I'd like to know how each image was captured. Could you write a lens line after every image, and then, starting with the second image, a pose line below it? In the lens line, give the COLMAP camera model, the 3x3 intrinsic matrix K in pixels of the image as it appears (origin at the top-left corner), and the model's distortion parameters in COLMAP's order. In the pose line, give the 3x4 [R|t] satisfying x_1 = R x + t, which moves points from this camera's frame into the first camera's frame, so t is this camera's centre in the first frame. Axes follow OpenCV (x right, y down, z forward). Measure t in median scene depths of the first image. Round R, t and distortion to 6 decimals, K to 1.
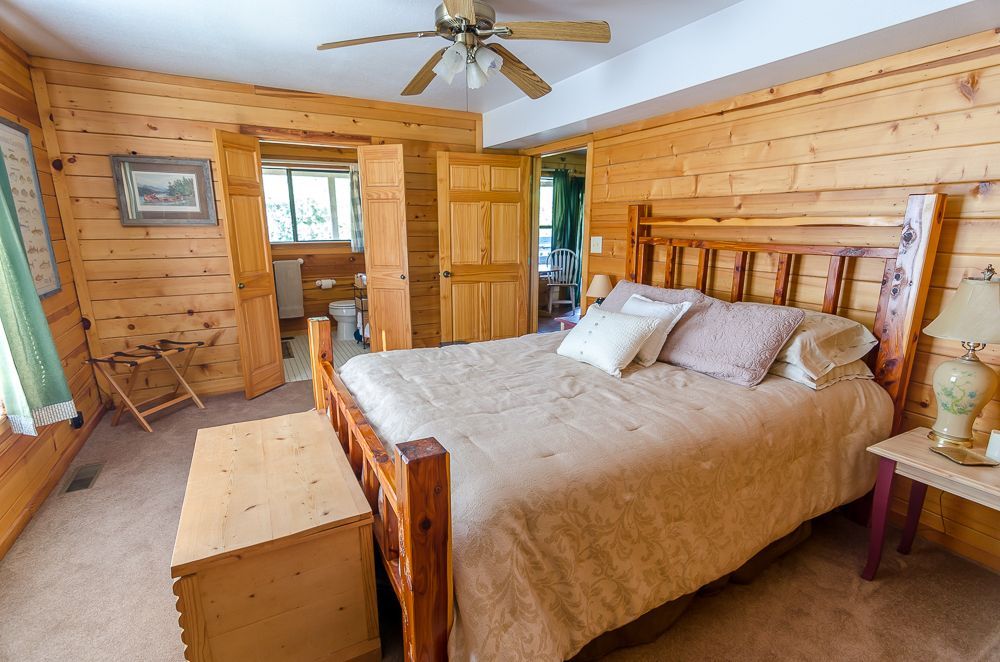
lens RADIAL K [[476.7, 0, 505.7], [0, 476.7, 333.1], [0, 0, 1]] dist [-0.005073, 0.004917]
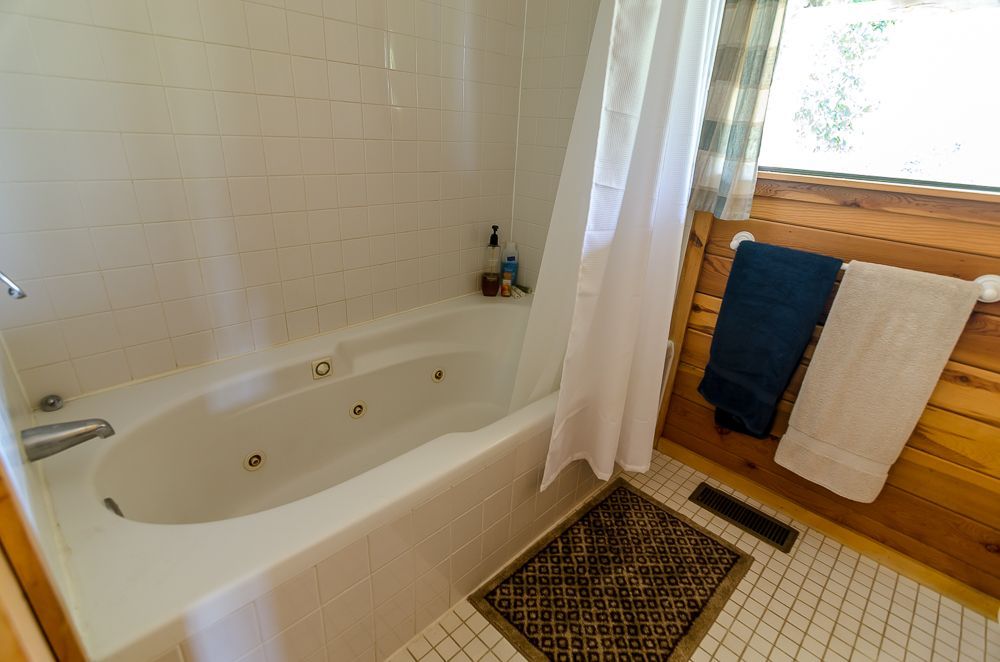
lens RADIAL K [[476.7, 0, 505.7], [0, 476.7, 333.1], [0, 0, 1]] dist [-0.005073, 0.004917]
pose [[0.305713, 0.409794, -0.859424, -0.302142], [-0.260920, 0.904142, 0.338303, -0.144604], [0.915675, 0.120817, 0.383331, 0.712893]]
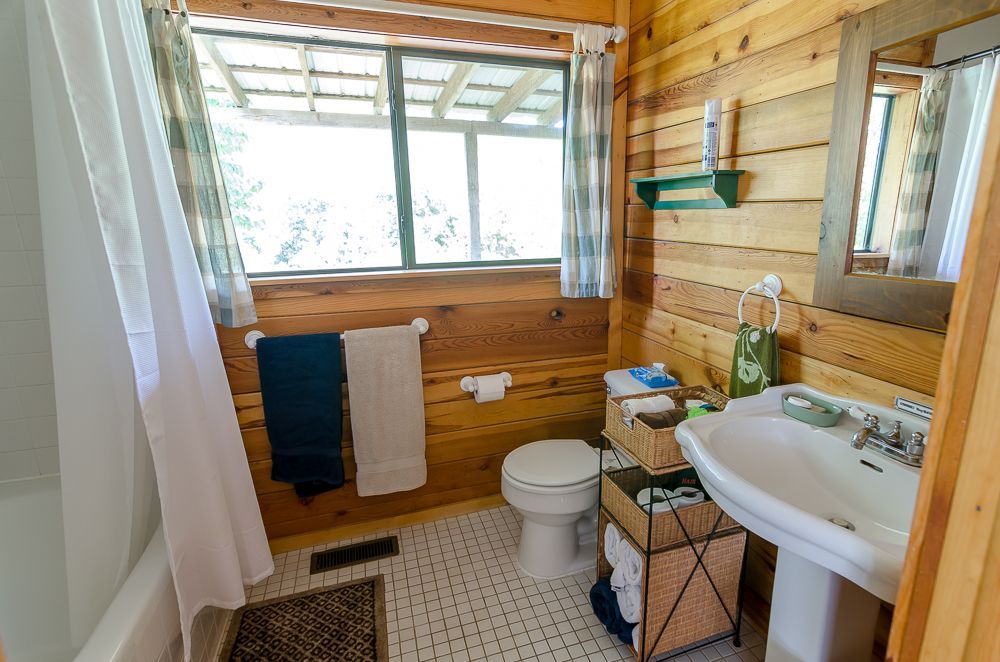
lens RADIAL K [[476.7, 0, 505.7], [0, 476.7, 333.1], [0, 0, 1]] dist [-0.005073, 0.004917]
pose [[0.977847, 0.033879, -0.206563, -0.293191], [-0.029692, 0.999287, 0.023340, -0.151828], [0.207207, -0.016690, 0.978155, 0.662003]]
